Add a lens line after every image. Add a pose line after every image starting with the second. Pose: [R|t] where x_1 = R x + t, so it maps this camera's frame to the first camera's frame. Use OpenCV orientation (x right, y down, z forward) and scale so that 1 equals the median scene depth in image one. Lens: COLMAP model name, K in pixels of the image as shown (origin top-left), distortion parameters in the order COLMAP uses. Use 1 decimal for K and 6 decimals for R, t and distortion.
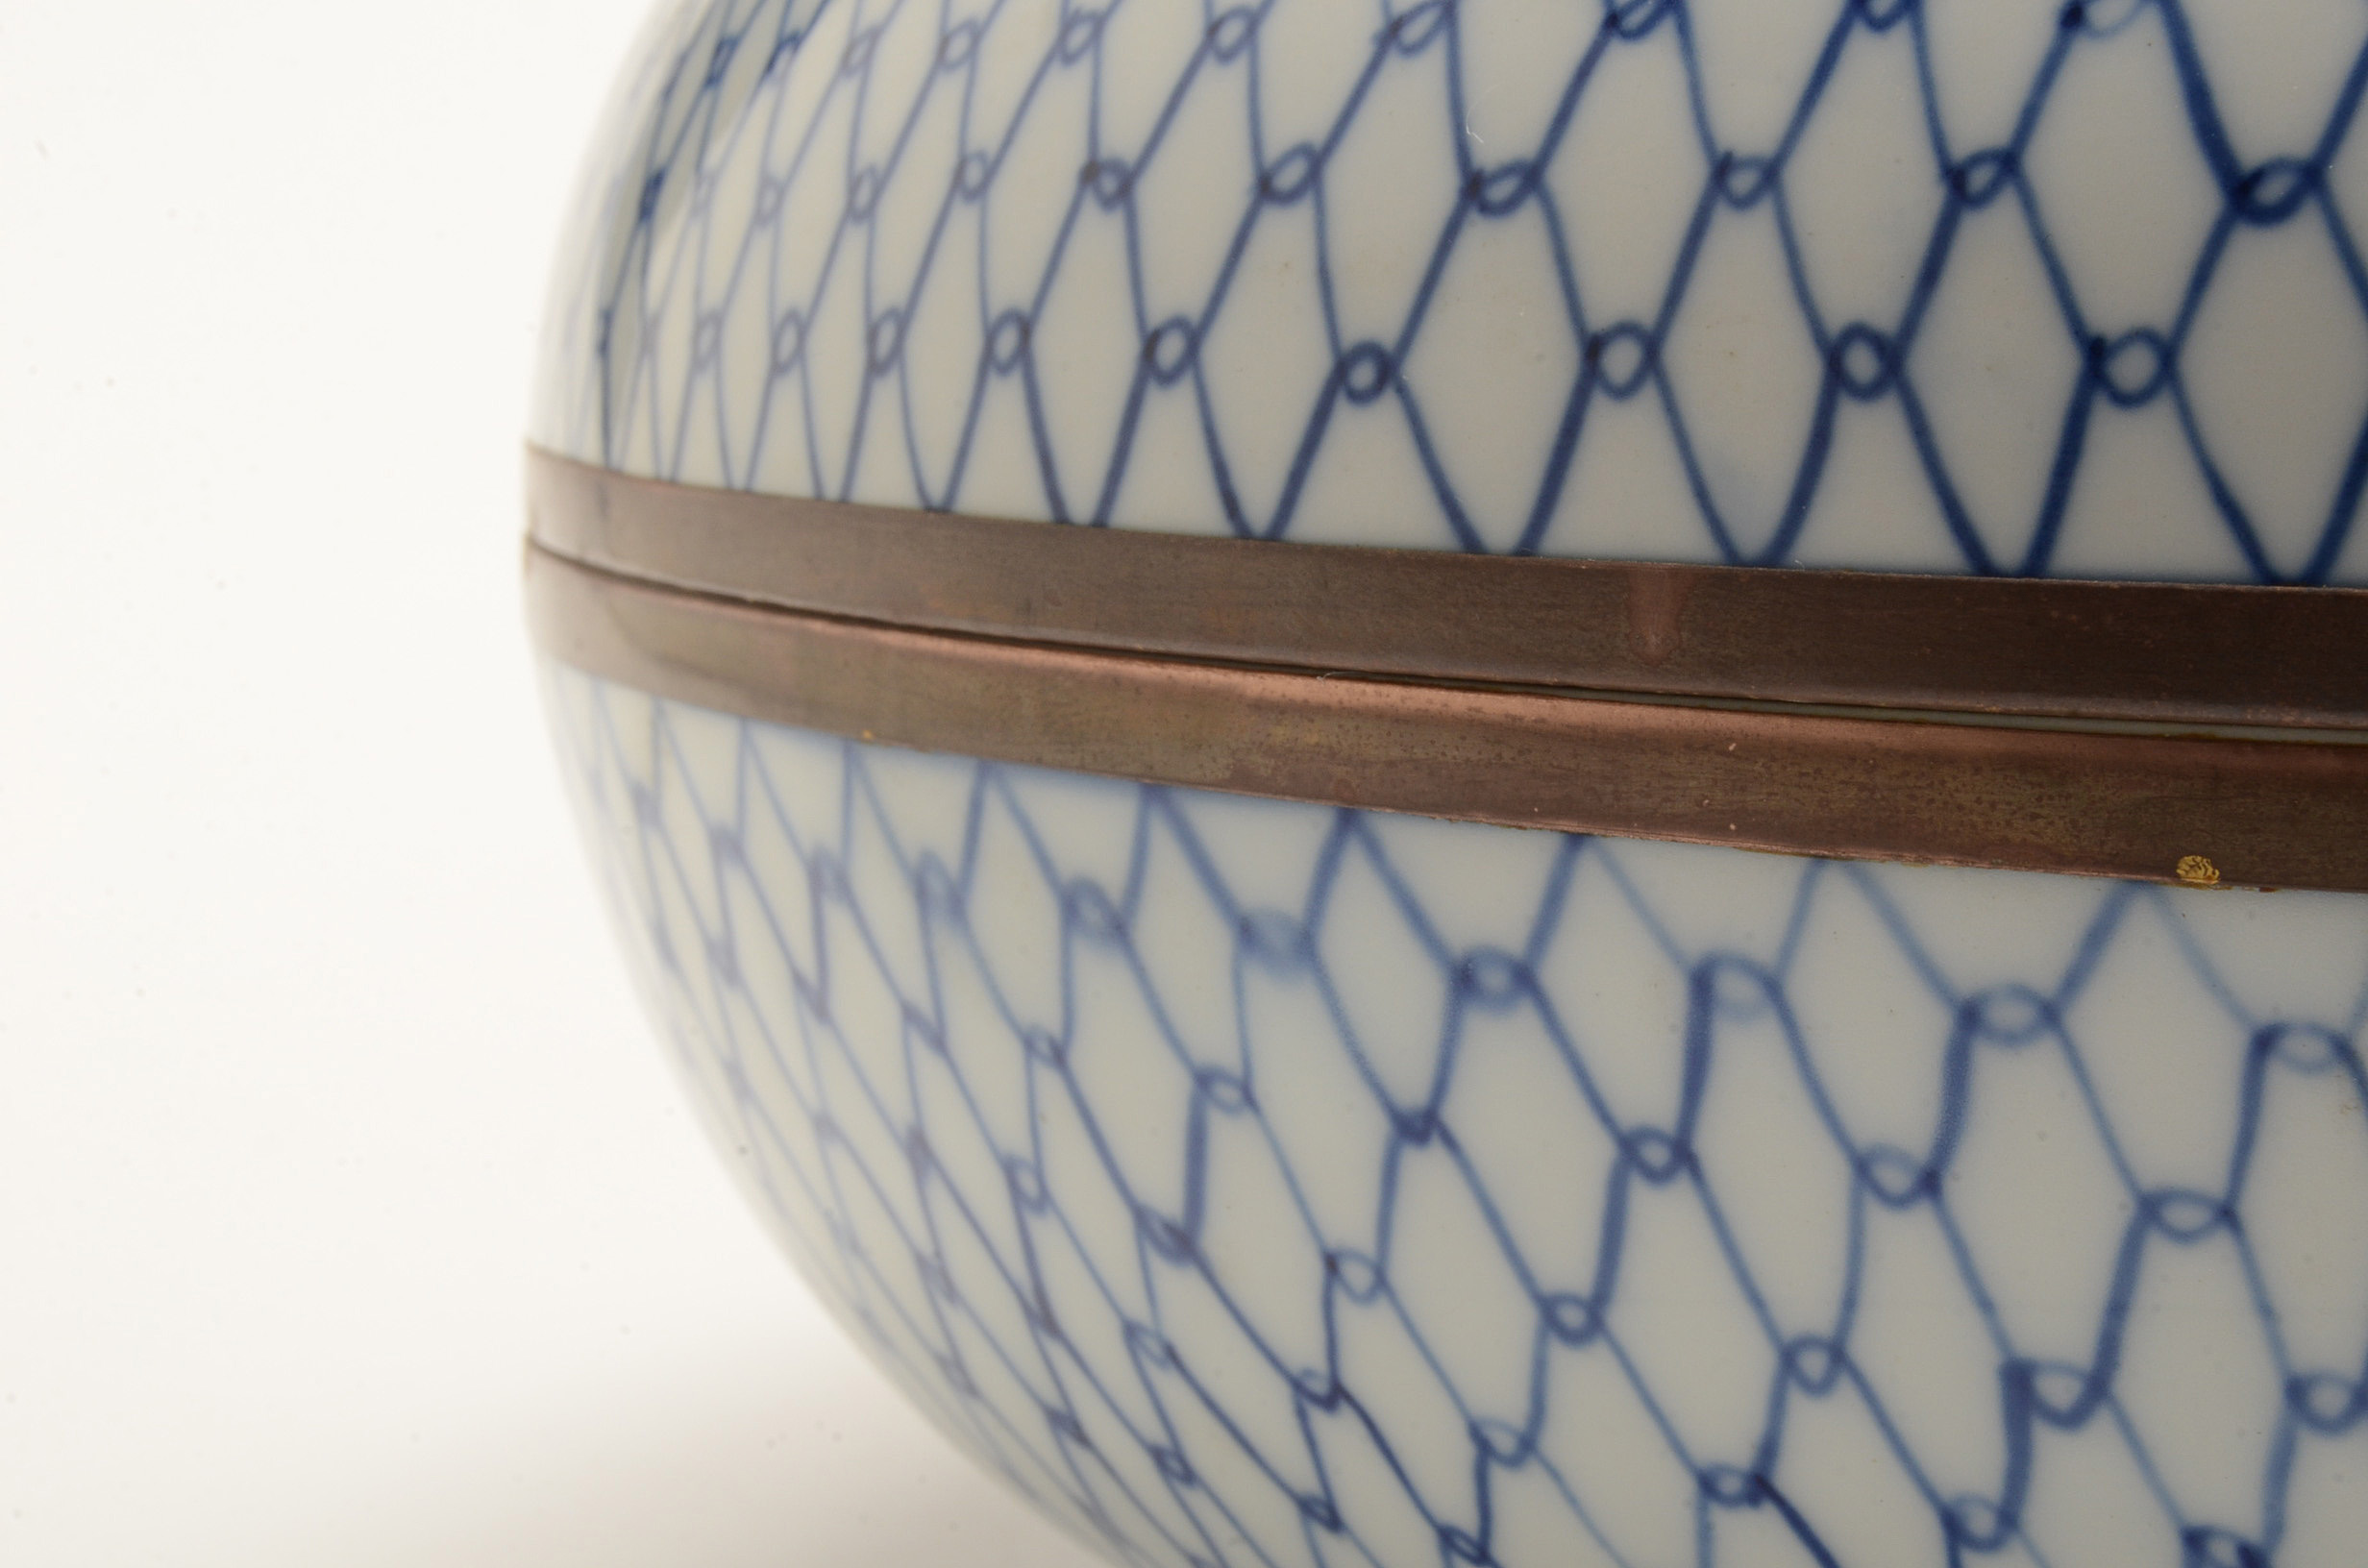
lens RADIAL K [[5144.5, 0, 1182.5], [0, 5144.5, 786.8], [0, 0, 1]] dist [-0.025478, 0.000000]
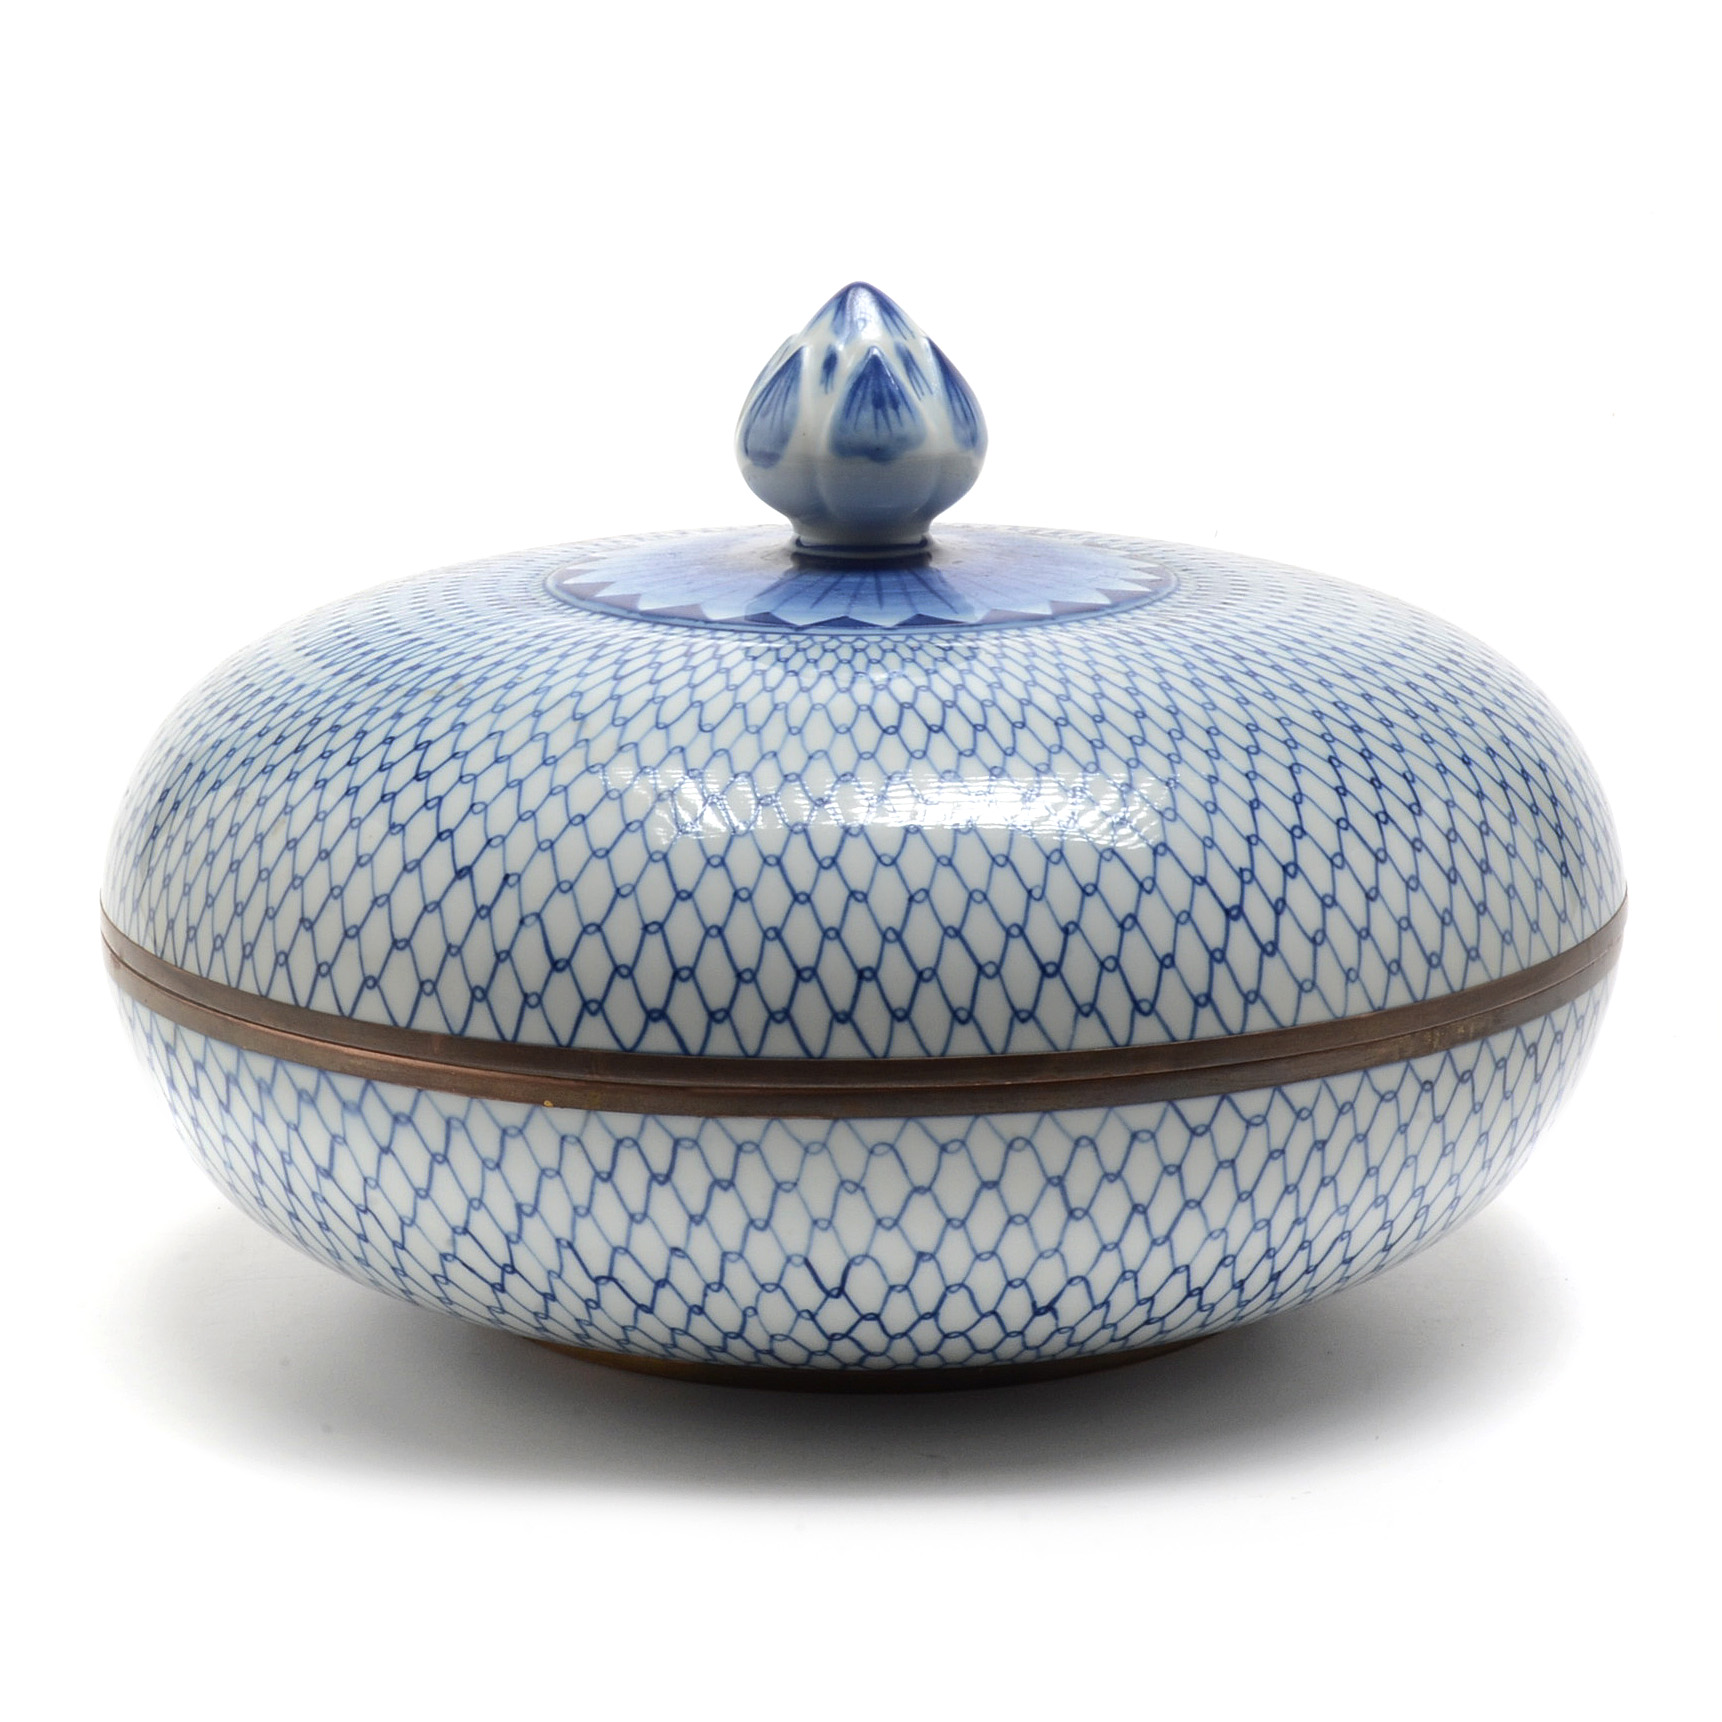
lens RADIAL K [[5261.2, 0, 865.1], [0, 5261.2, 860.4], [0, 0, 1]] dist [-0.013833, 0.000000]
pose [[0.989591, -0.022436, 0.142149, -0.183228], [0.010254, 0.996254, 0.085860, -0.566500], [-0.143543, -0.083509, 0.986114, -3.486200]]
